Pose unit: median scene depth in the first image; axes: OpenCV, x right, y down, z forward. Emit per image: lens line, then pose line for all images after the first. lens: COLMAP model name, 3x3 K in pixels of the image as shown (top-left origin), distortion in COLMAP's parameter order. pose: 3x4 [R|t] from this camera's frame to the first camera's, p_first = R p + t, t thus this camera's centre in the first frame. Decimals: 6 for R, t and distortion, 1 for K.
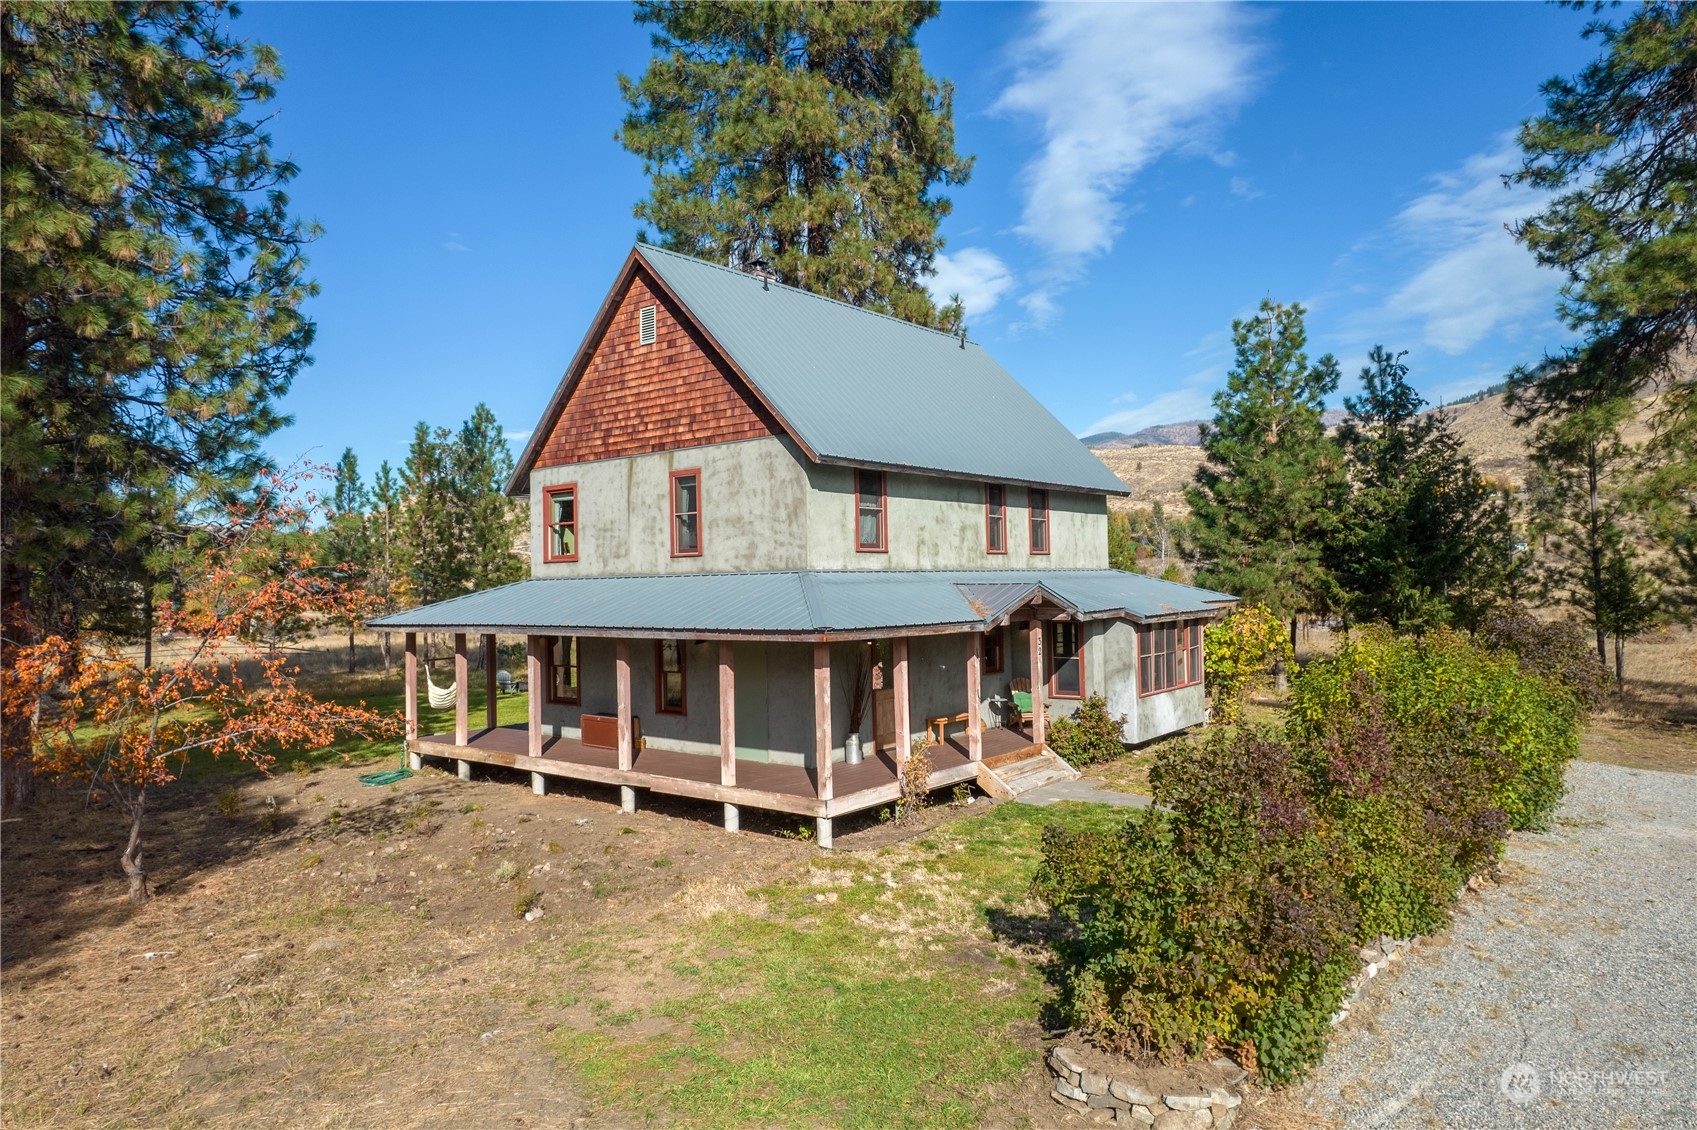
lens RADIAL K [[1079.4, 0, 848.5], [0, 1079.4, 565.0], [0, 0, 1]] dist [-0.090607, 0.084716]
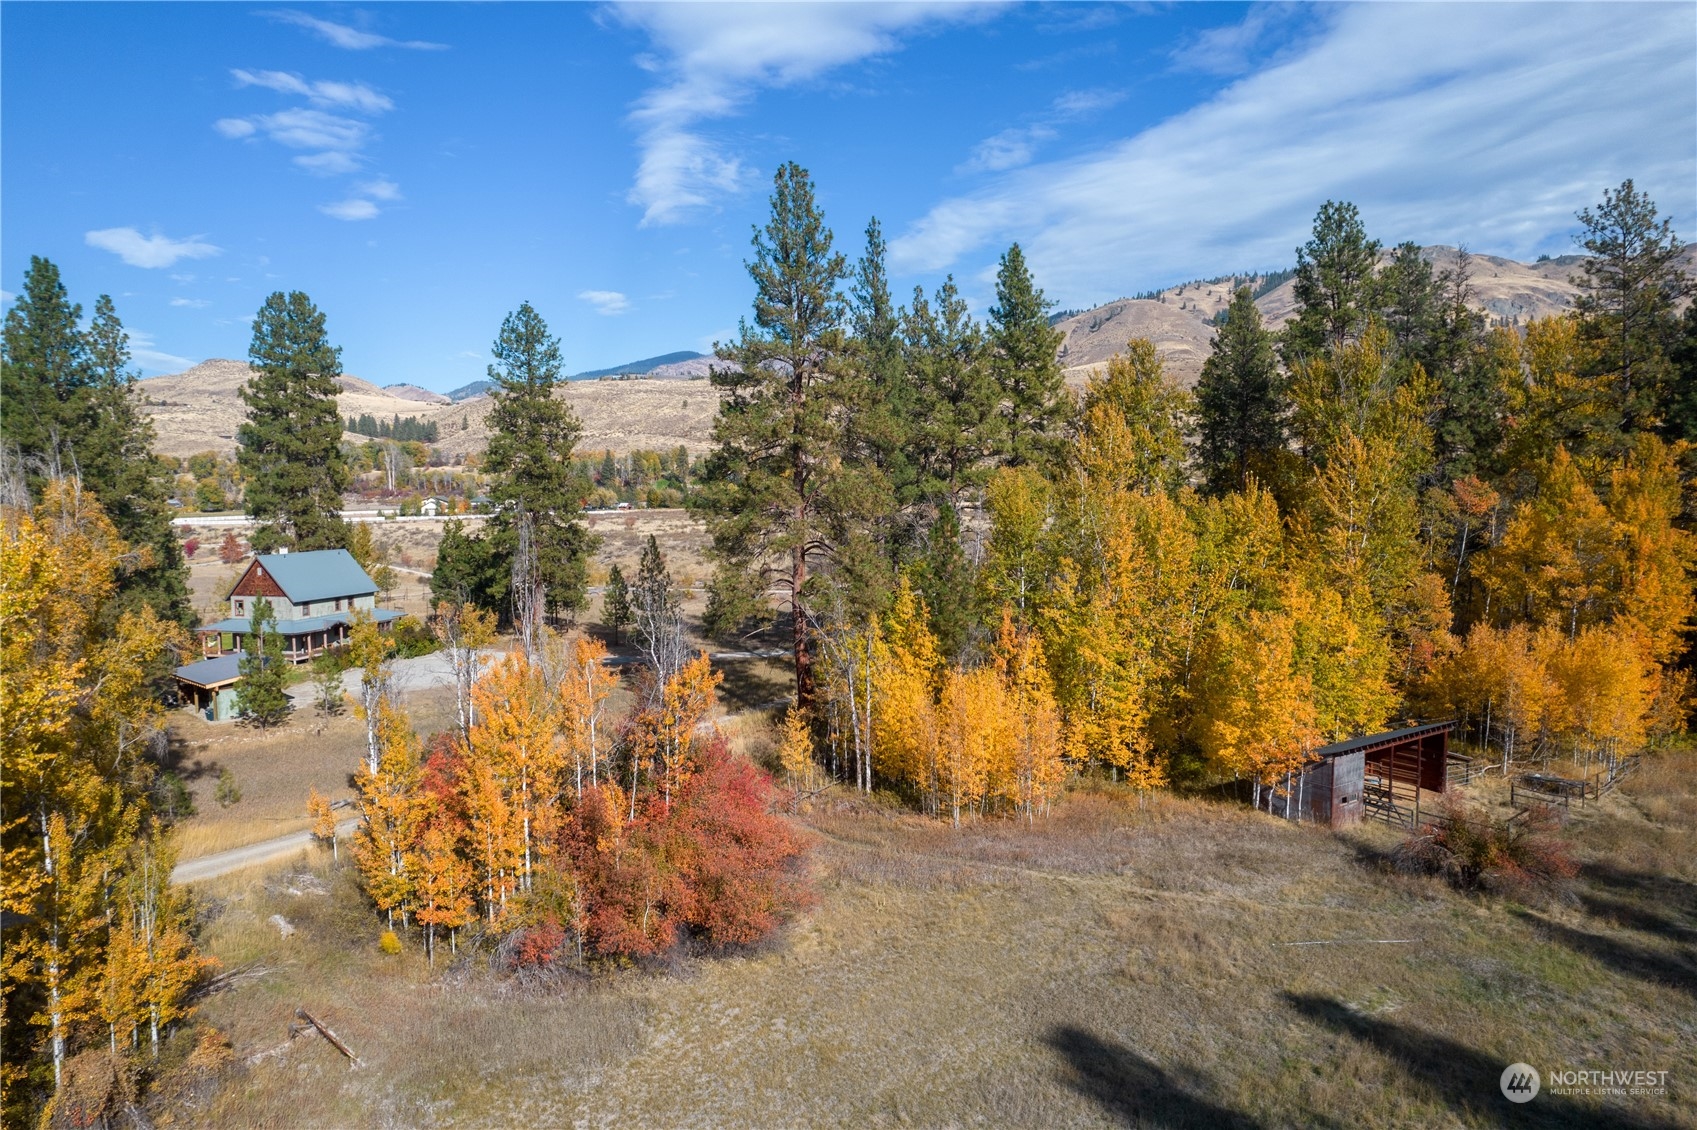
lens RADIAL K [[1079.4, 0, 848.5], [0, 1079.4, 565.0], [0, 0, 1]] dist [-0.090607, 0.084716]
pose [[0.932741, -0.020090, 0.359988, 0.601062], [-0.011494, 0.996282, 0.085380, -0.695781], [-0.360365, -0.083776, 0.929042, -4.565133]]
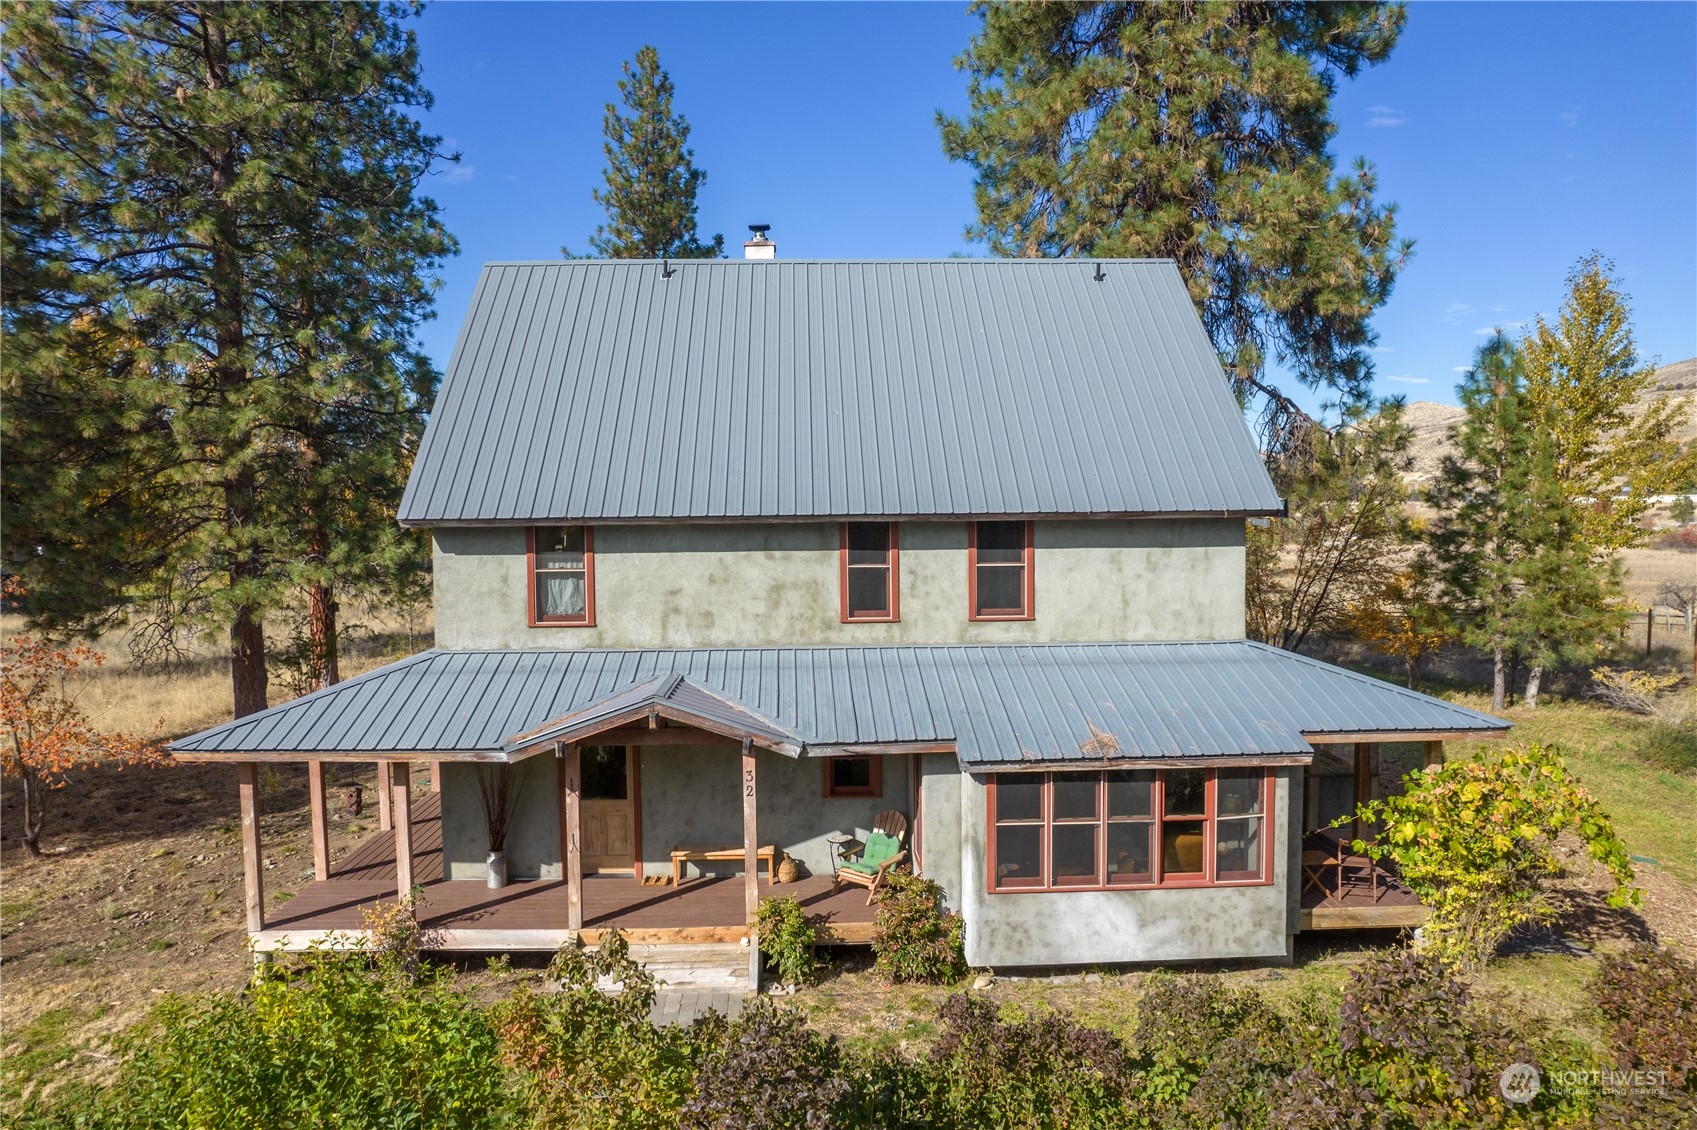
lens RADIAL K [[1079.4, 0, 848.5], [0, 1079.4, 565.0], [0, 0, 1]] dist [-0.090607, 0.084716]
pose [[0.655742, 0.053159, -0.753111, 0.666316], [0.007880, 0.996982, 0.077234, -0.103468], [0.754944, -0.056580, 0.653344, 0.582352]]
